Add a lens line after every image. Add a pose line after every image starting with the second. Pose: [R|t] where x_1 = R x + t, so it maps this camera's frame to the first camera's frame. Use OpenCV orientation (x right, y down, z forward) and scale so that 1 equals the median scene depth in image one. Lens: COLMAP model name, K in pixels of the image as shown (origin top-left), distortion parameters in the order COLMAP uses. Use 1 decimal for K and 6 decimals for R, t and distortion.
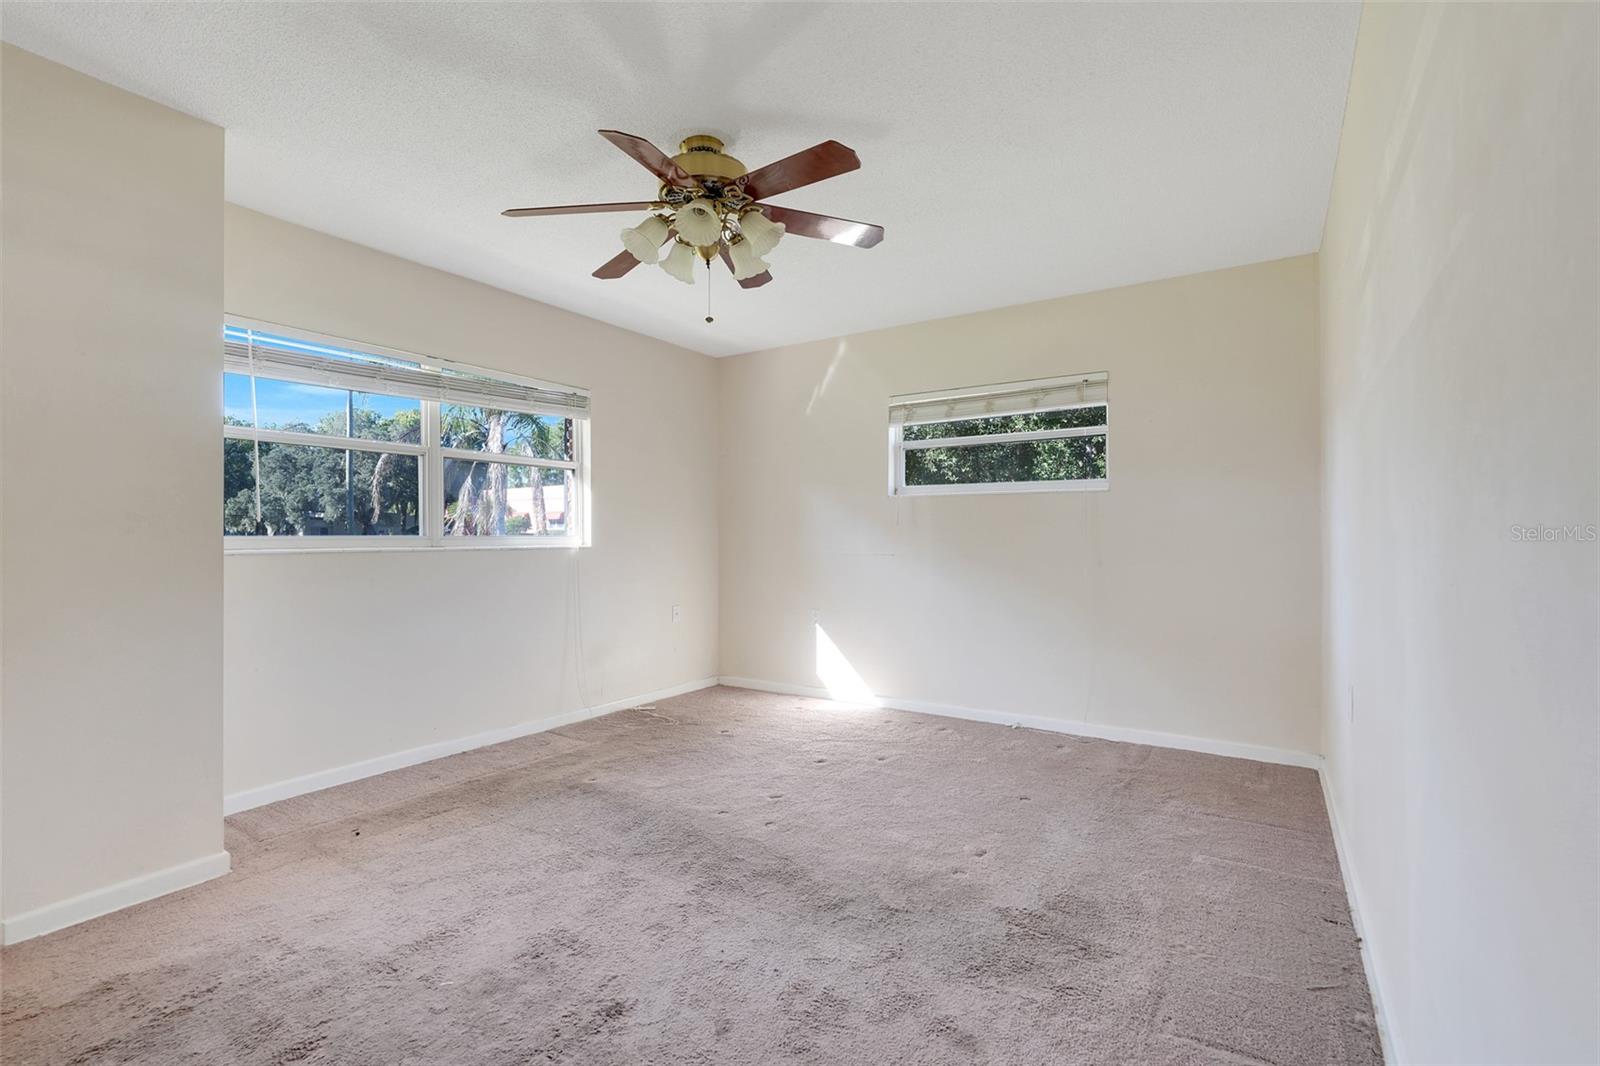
lens RADIAL K [[698.7, 0, 799.9], [0, 698.7, 536.5], [0, 0, 1]] dist [0.002110, 0.000334]
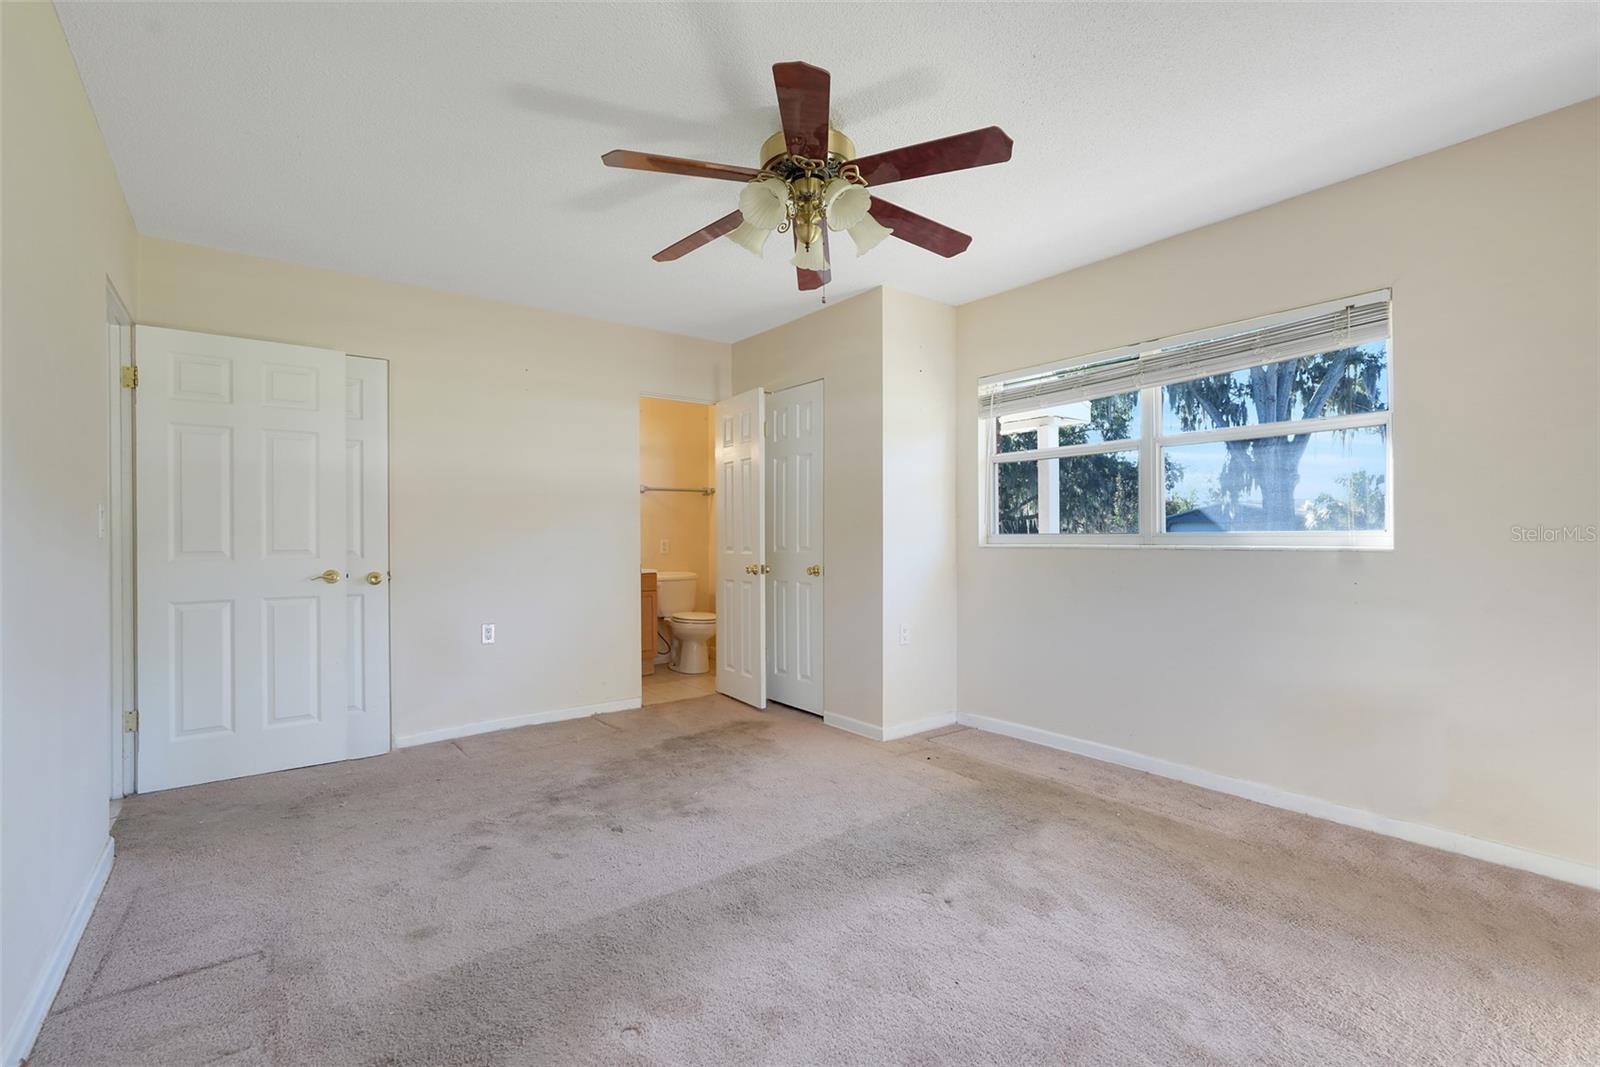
lens RADIAL K [[698.7, 0, 793.0], [0, 698.7, 533.4], [0, 0, 1]] dist [0.002110, 0.000334]
pose [[-0.308273, 0.003524, -0.951291, 0.608710], [0.012666, 0.999920, -0.000401, -0.007494], [0.951214, -0.012172, -0.308293, 0.989300]]
